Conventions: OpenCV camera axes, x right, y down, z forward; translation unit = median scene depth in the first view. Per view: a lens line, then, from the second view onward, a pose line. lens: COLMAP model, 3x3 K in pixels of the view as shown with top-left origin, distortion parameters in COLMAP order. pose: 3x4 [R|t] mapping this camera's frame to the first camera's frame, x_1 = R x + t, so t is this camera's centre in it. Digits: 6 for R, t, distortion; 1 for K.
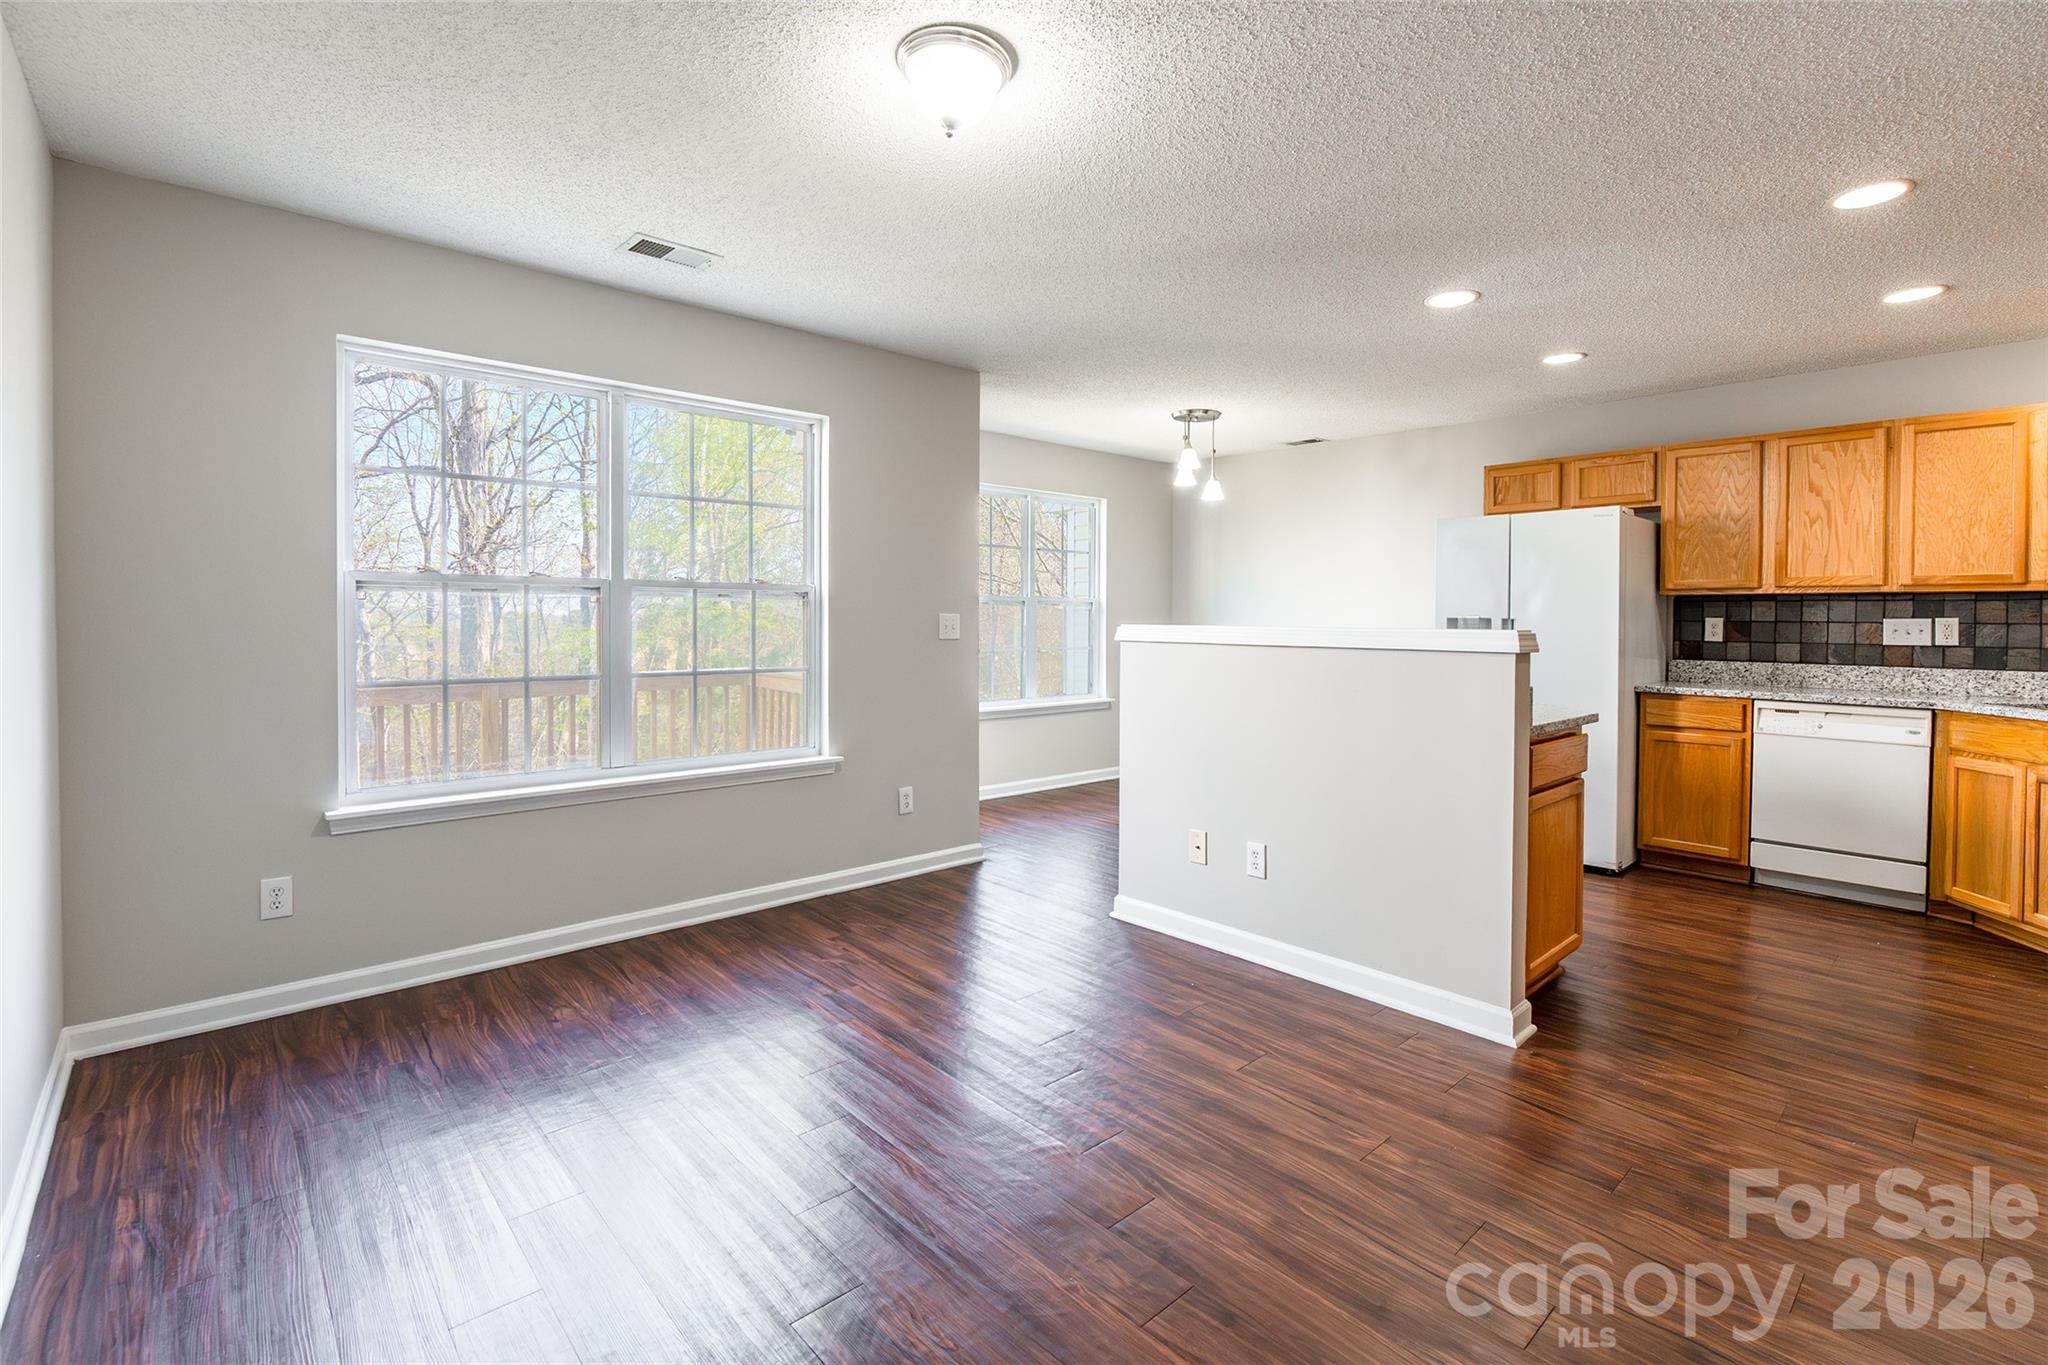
lens RADIAL K [[936.2, 0, 1019.7], [0, 936.2, 629.0], [0, 0, 1]] dist [-0.018680, 0.000049]
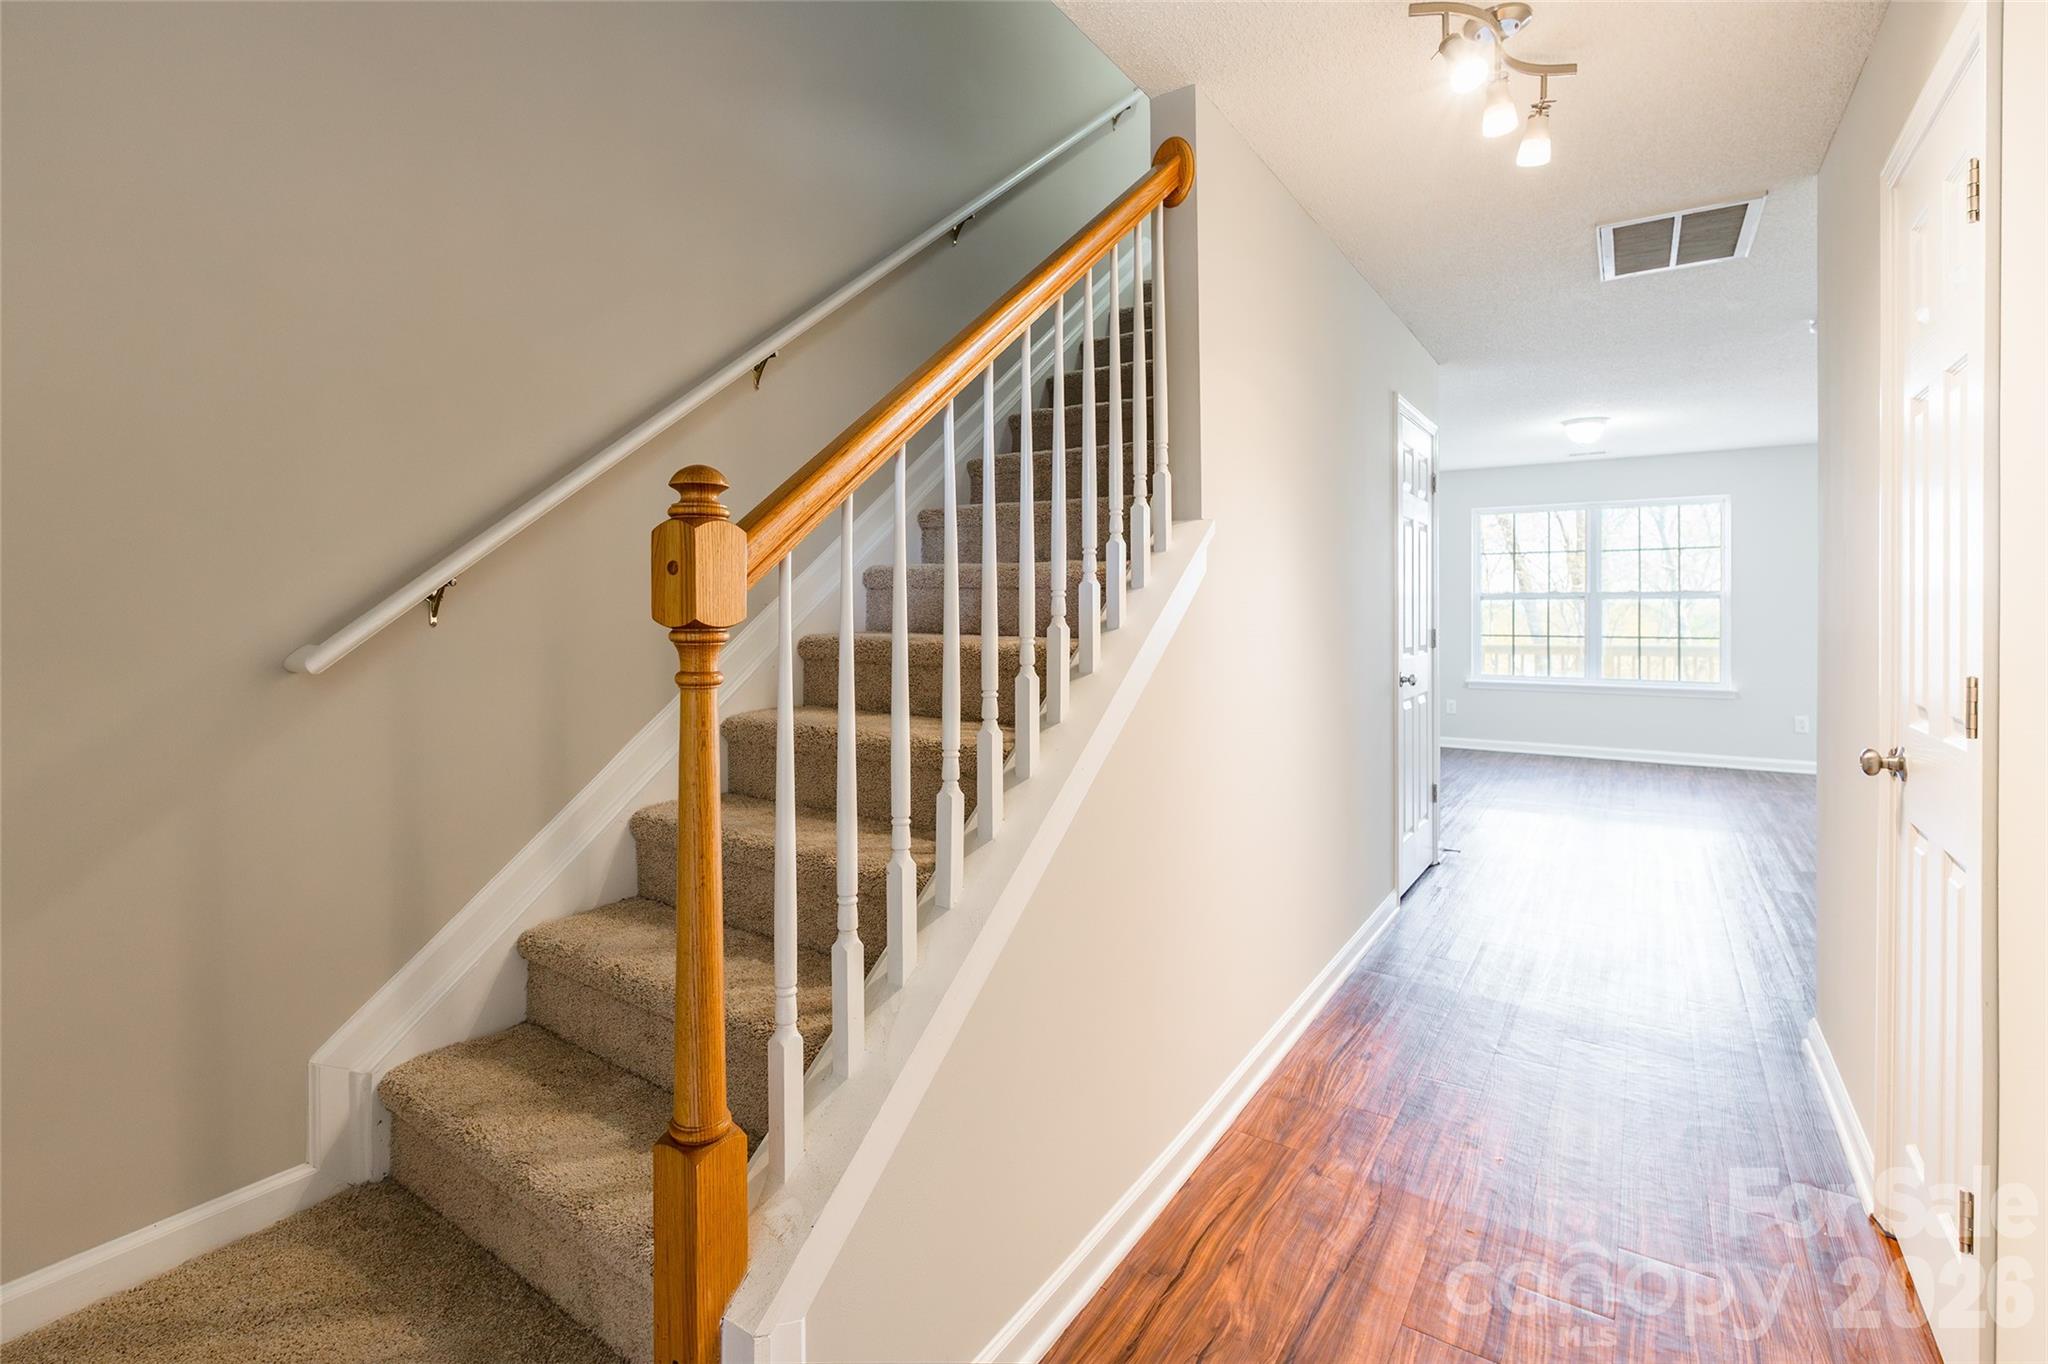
lens RADIAL K [[936.2, 0, 1019.7], [0, 936.2, 628.5], [0, 0, 1]] dist [-0.018680, 0.000049]
pose [[0.251665, 0.007974, -0.967781, 0.814708], [-0.000435, 0.999967, 0.008127, 0.010020], [0.967814, -0.001625, 0.251661, -0.531188]]
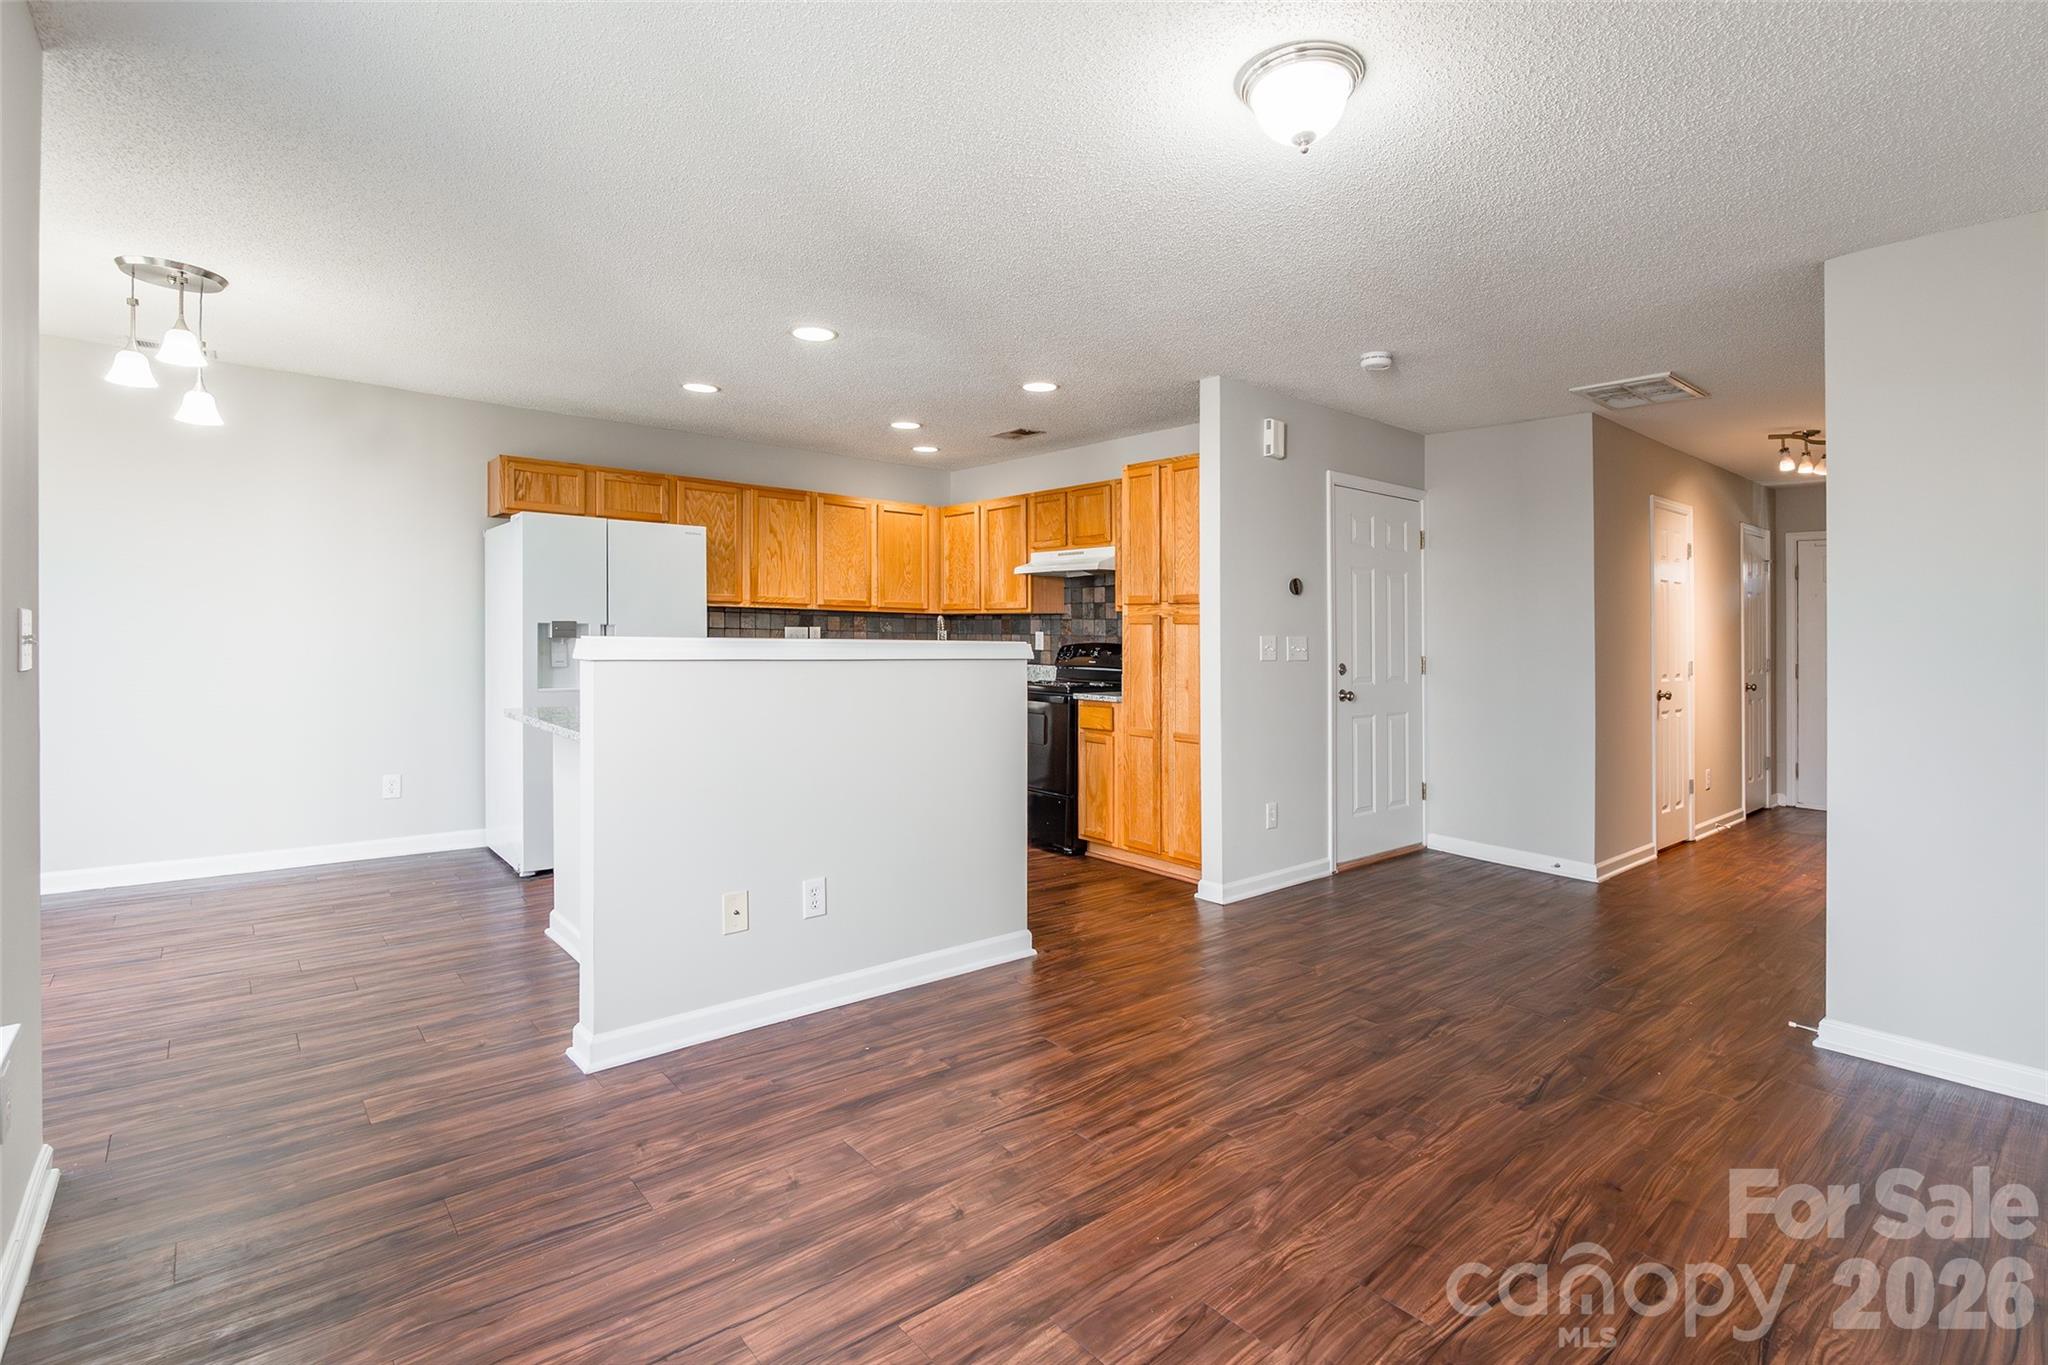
lens RADIAL K [[936.2, 0, 1019.7], [0, 936.2, 629.0], [0, 0, 1]] dist [-0.018680, 0.000049]
pose [[0.032366, 0.004025, 0.999468, -0.659385], [-0.004473, 0.999982, -0.003882, -0.007869], [-0.999466, -0.004345, 0.032384, 0.804624]]
